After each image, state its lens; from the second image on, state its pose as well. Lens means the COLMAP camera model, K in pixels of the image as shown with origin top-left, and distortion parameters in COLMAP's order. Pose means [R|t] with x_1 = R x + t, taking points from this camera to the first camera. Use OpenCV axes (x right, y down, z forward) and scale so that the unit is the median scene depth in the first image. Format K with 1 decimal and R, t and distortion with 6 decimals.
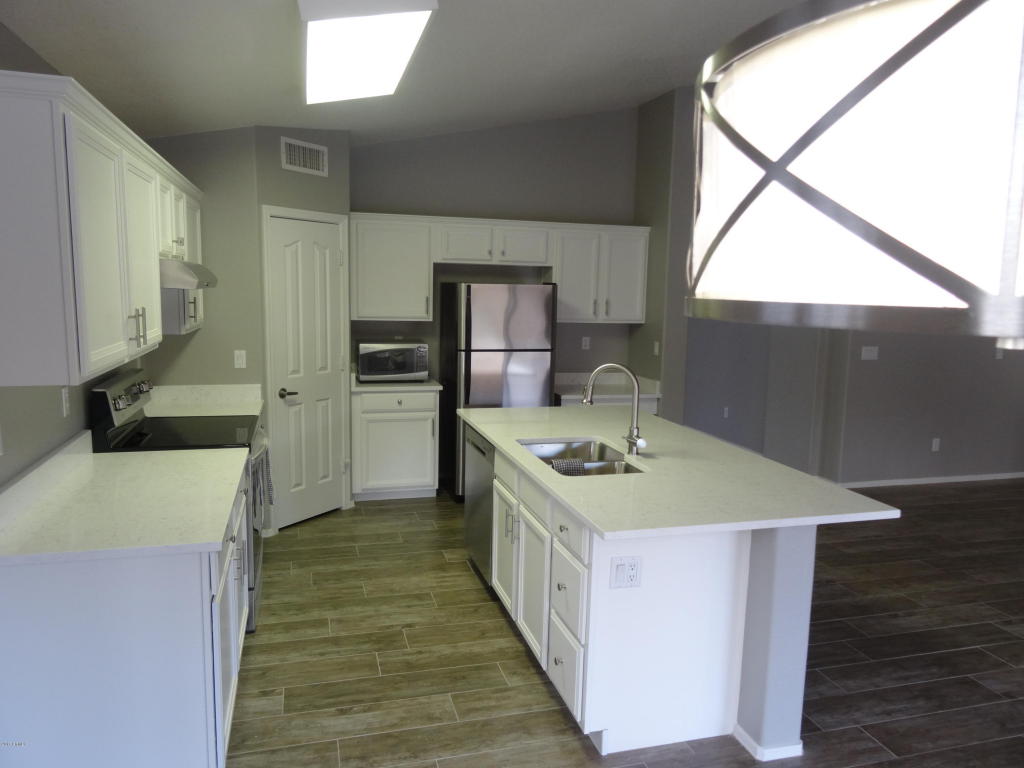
lens RADIAL K [[734.5, 0, 512.4], [0, 734.5, 385.4], [0, 0, 1]] dist [-0.001791, -0.000966]
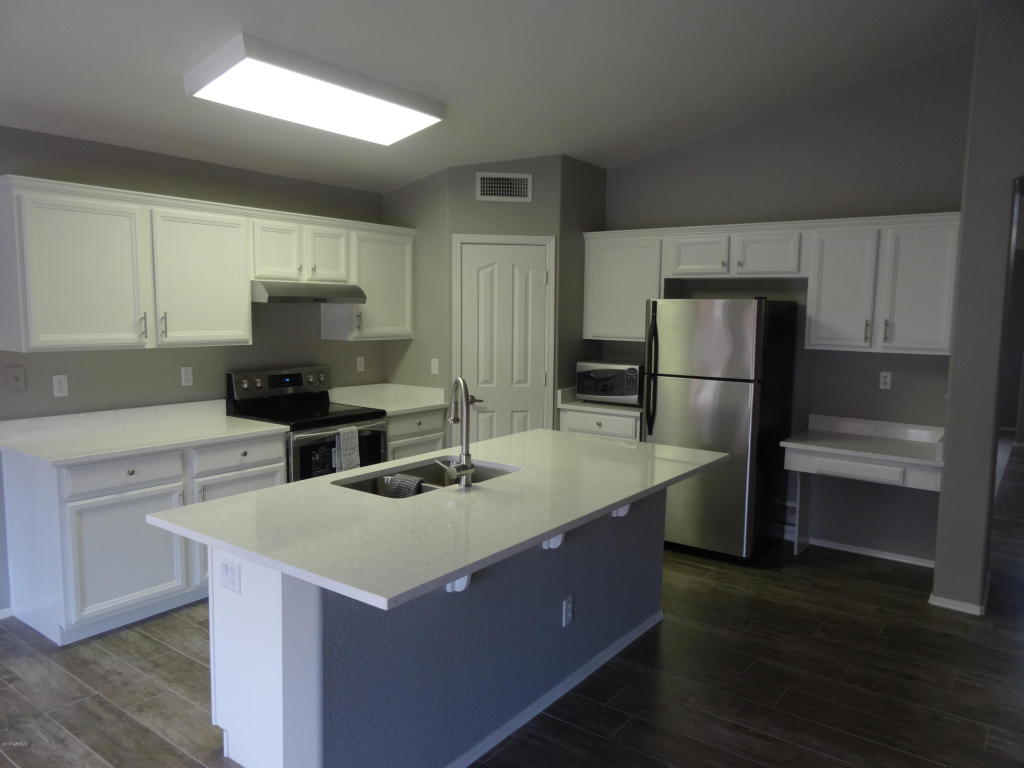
lens RADIAL K [[734.5, 0, 511.2], [0, 734.5, 386.9], [0, 0, 1]] dist [-0.001791, -0.000966]
pose [[0.609266, 0.070543, -0.789822, 0.605112], [-0.107188, 0.994220, 0.006114, -0.021949], [0.785688, 0.080934, 0.613306, 0.357270]]
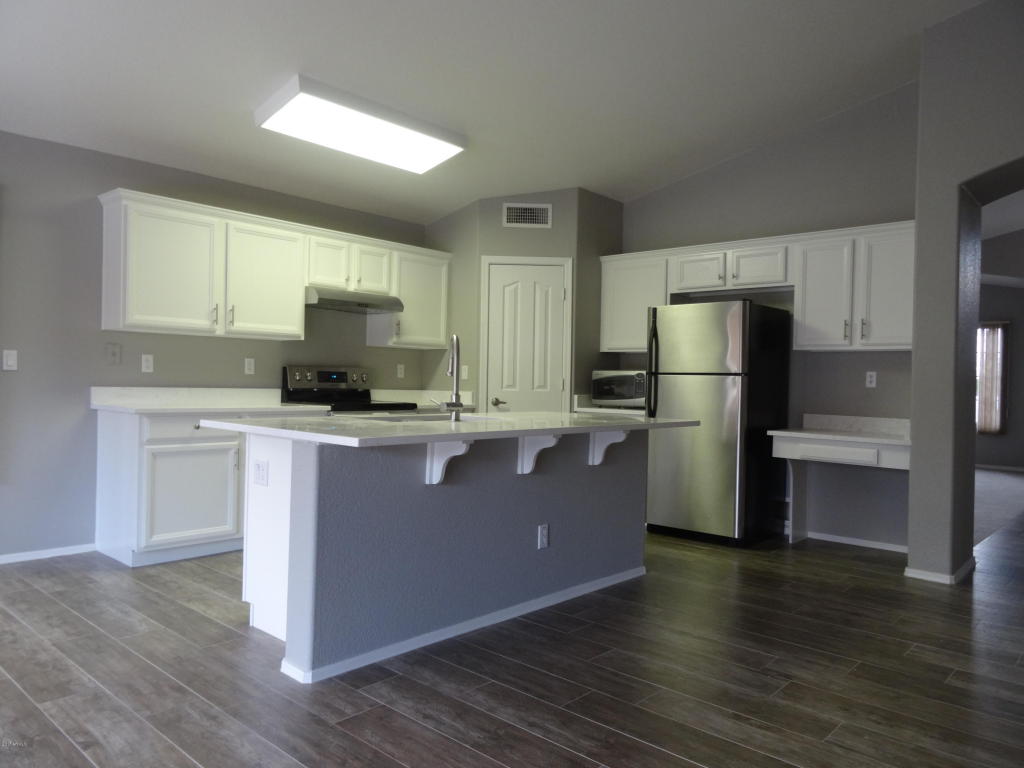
lens RADIAL K [[734.5, 0, 511.4], [0, 734.5, 387.6], [0, 0, 1]] dist [-0.001791, -0.000966]
pose [[0.526262, -0.004590, -0.850310, 0.761920], [-0.125130, 0.988681, -0.082781, 0.086465], [0.841065, 0.149964, 0.519731, 0.365764]]
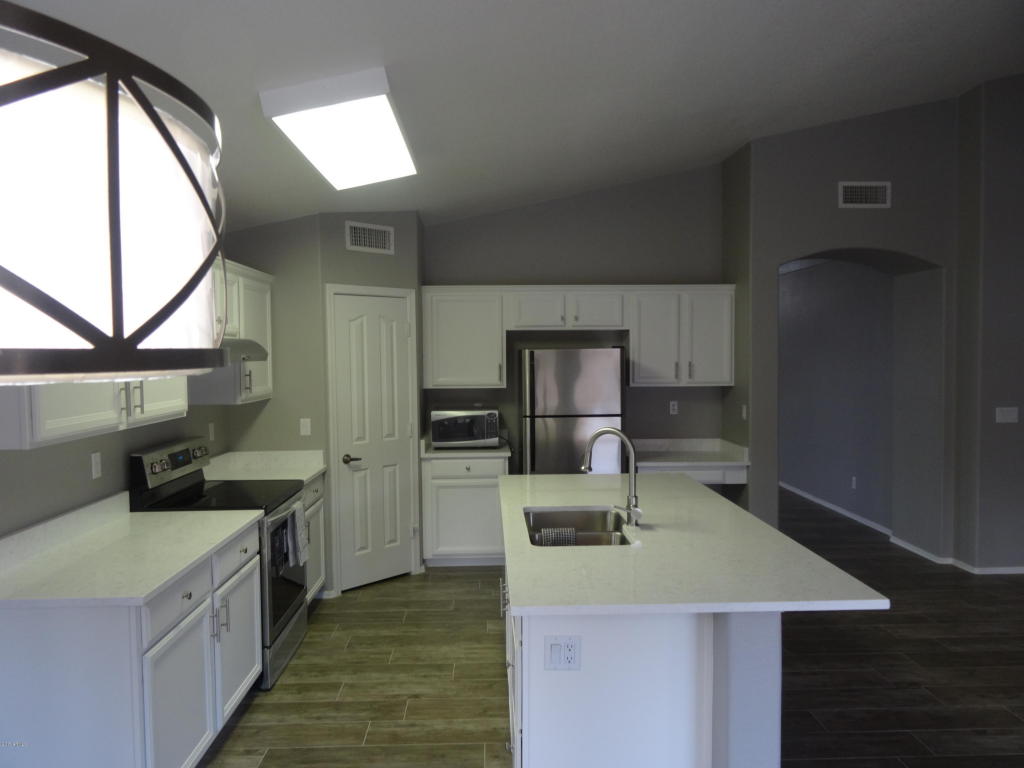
lens RADIAL K [[734.5, 0, 511.8], [0, 734.5, 384.6], [0, 0, 1]] dist [-0.001791, -0.000966]
pose [[0.970159, -0.021140, -0.241546, 0.171415], [-0.001347, 0.995707, -0.092555, 0.001705], [0.242466, 0.090119, 0.965965, 0.032437]]
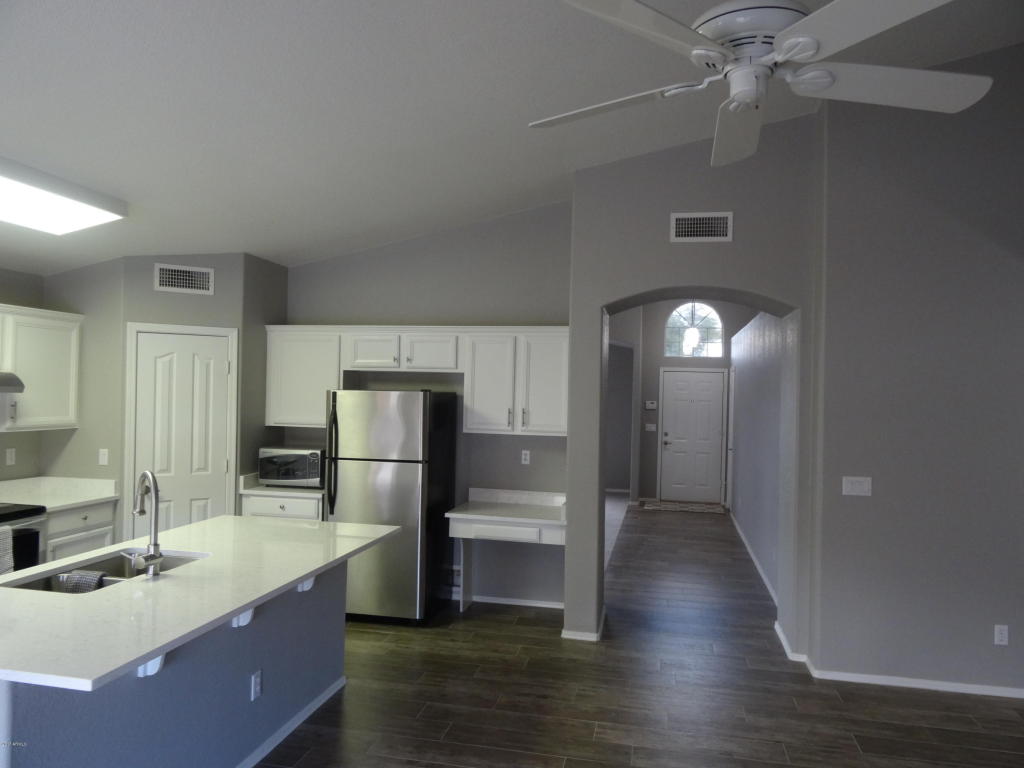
lens RADIAL K [[734.5, 0, 514.8], [0, 734.5, 386.1], [0, 0, 1]] dist [-0.001791, -0.000966]
pose [[0.885405, -0.007809, -0.464756, 0.678825], [-0.063455, 0.988468, -0.137496, -0.026583], [0.460470, 0.151231, 0.874698, 0.272797]]
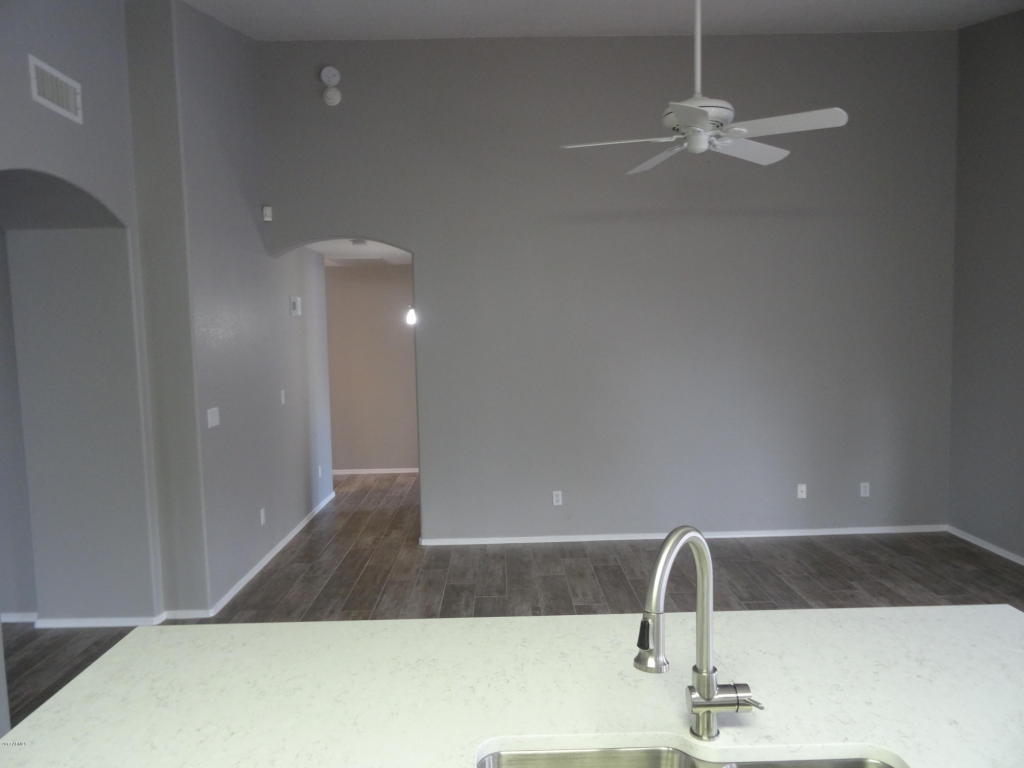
lens RADIAL K [[734.5, 0, 526.8], [0, 734.5, 385.4], [0, 0, 1]] dist [-0.001791, -0.000966]
pose [[0.240632, -0.103579, 0.965074, -0.169800], [0.150294, 0.986274, 0.068380, -0.100896], [-0.958910, 0.128591, 0.252896, 0.669833]]
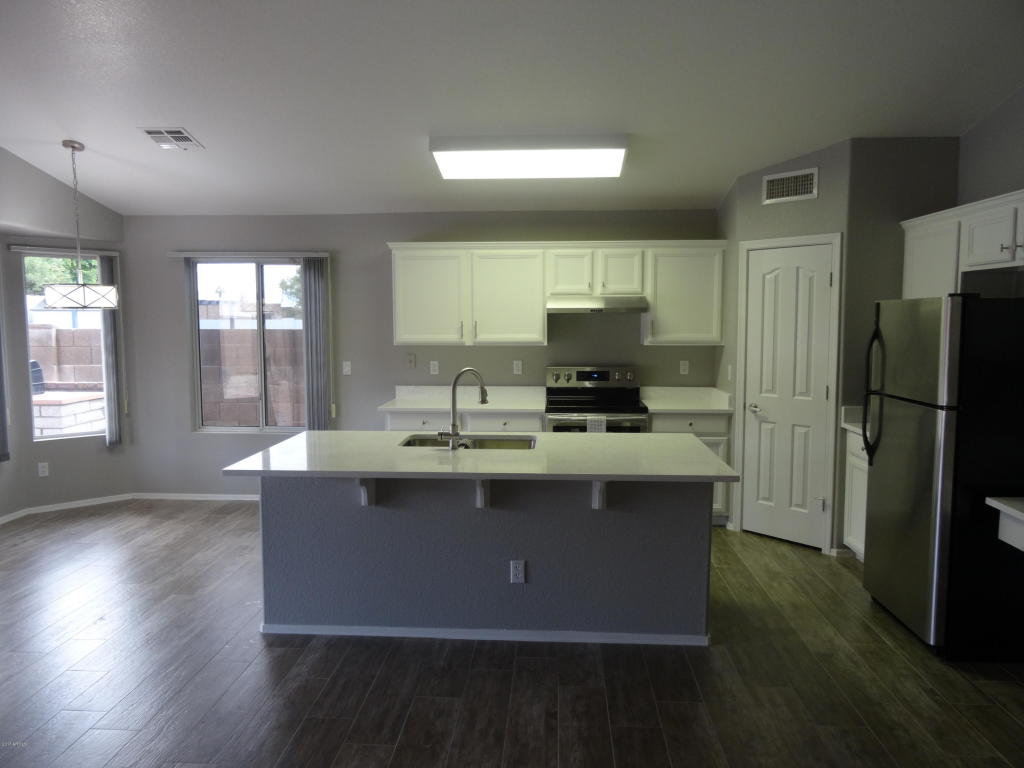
lens RADIAL K [[734.5, 0, 510.1], [0, 734.5, 386.6], [0, 0, 1]] dist [-0.001791, -0.000966]
pose [[-0.338429, 0.068528, -0.938493, 0.836408], [-0.132175, 0.983995, 0.119514, -0.103408], [0.931663, 0.164492, -0.323954, 1.005479]]
